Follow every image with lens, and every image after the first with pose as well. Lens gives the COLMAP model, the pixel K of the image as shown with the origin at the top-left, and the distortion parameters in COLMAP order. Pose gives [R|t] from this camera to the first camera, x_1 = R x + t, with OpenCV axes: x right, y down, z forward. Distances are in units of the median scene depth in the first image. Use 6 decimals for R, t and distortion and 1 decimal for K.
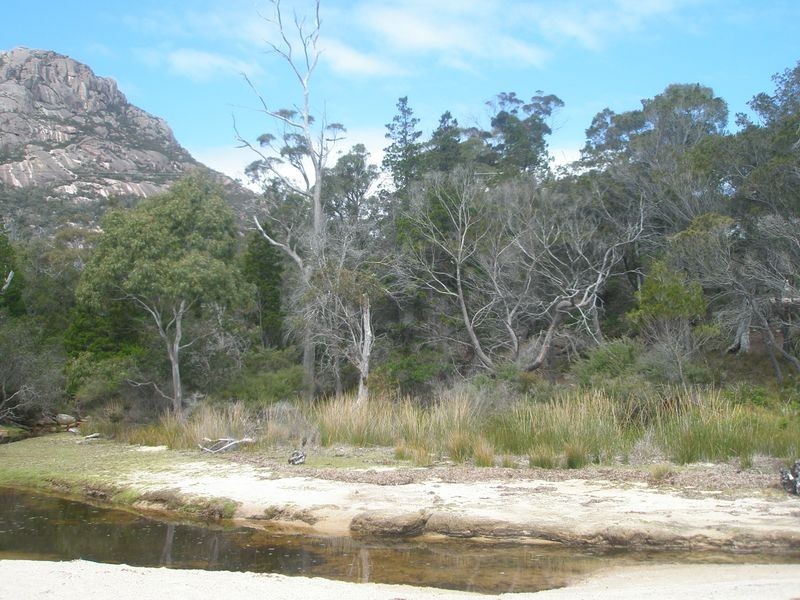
lens RADIAL K [[892.2, 0, 404.0], [0, 892.2, 283.1], [0, 0, 1]] dist [-0.040551, 0.049385]
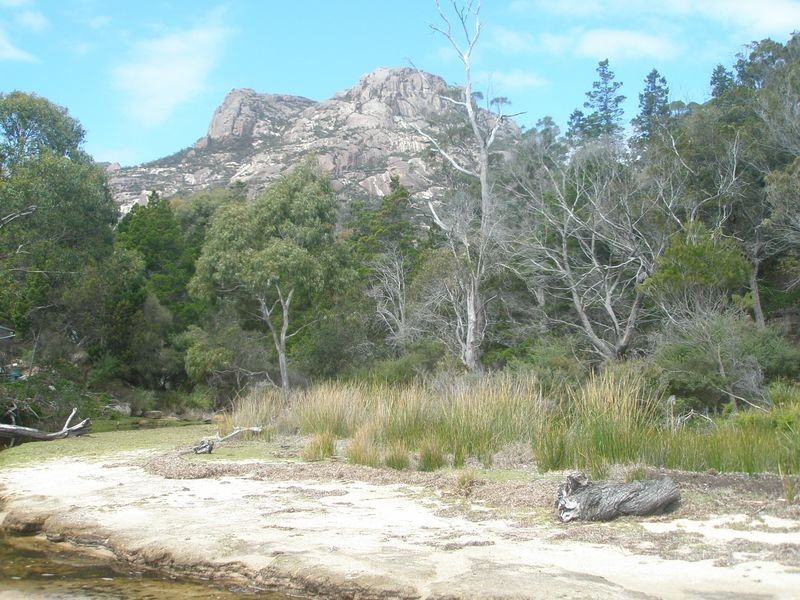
lens RADIAL K [[892.2, 0, 404.0], [0, 892.2, 283.1], [0, 0, 1]] dist [-0.040551, 0.049385]
pose [[0.918365, -0.042592, -0.393436, 0.160248], [0.045298, 0.998971, -0.002411, 0.012157], [0.393134, -0.015608, 0.919349, 0.078079]]
